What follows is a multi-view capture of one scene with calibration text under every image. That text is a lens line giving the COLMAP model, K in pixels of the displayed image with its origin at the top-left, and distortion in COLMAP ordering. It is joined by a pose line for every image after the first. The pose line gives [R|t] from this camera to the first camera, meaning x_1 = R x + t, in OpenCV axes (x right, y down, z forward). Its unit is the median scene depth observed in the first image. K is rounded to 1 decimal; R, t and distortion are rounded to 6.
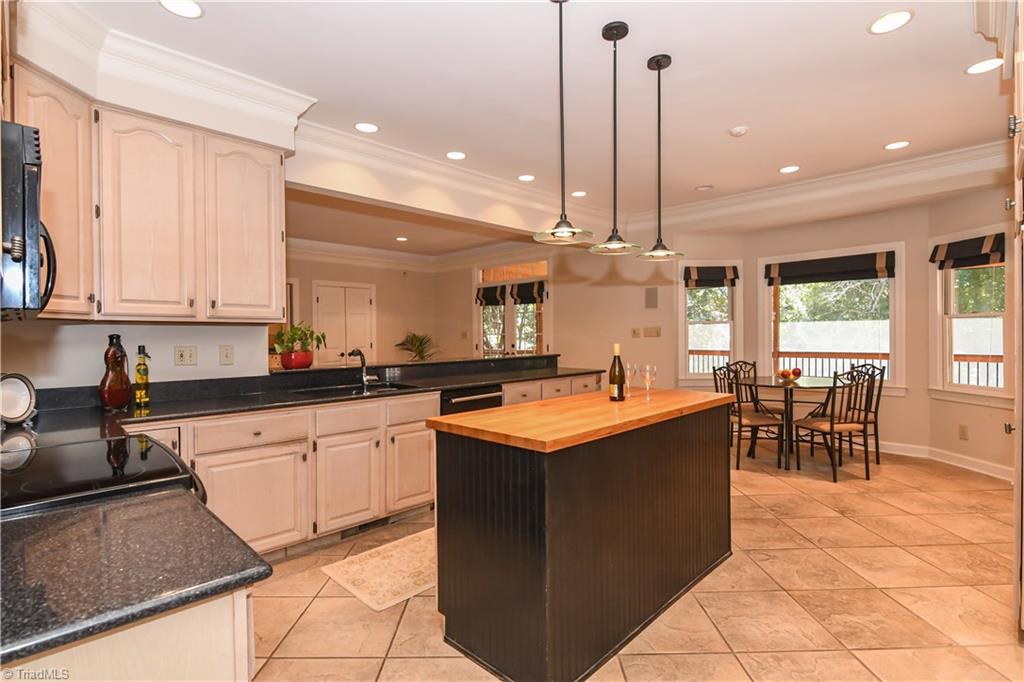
lens RADIAL K [[496.7, 0, 512.0], [0, 496.7, 341.0], [0, 0, 1]] dist [-0.008645, -0.001461]
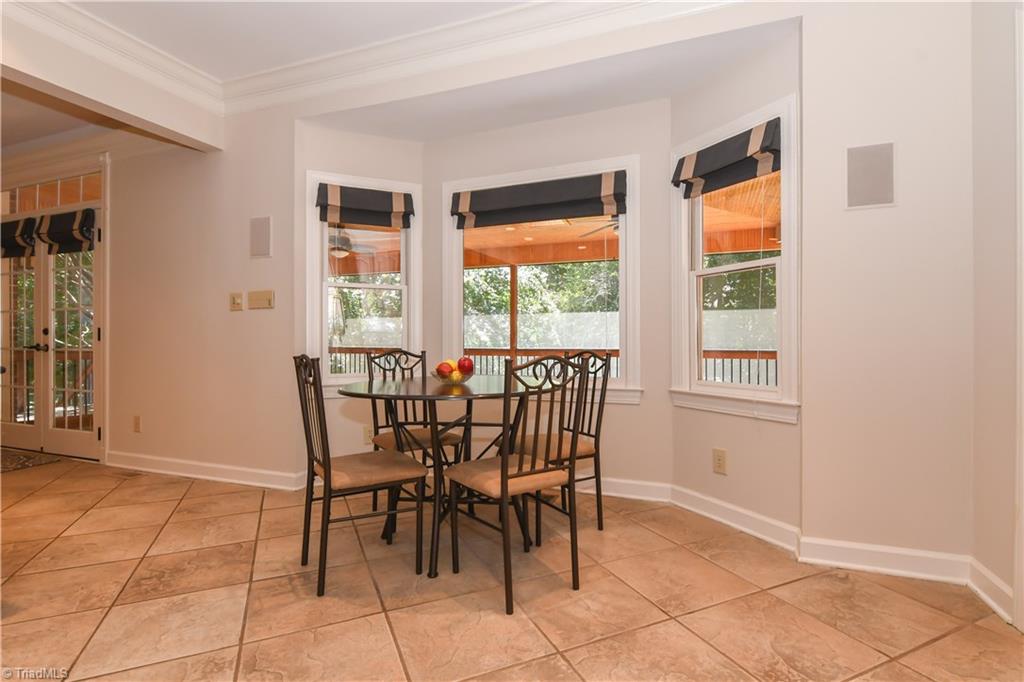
lens RADIAL K [[496.7, 0, 512.0], [0, 496.7, 341.0], [0, 0, 1]] dist [-0.008645, -0.001461]
pose [[0.913278, 0.009815, 0.407217, 0.391646], [-0.003439, 0.999860, -0.016385, 0.043364], [-0.407321, 0.013563, 0.913184, 0.491066]]
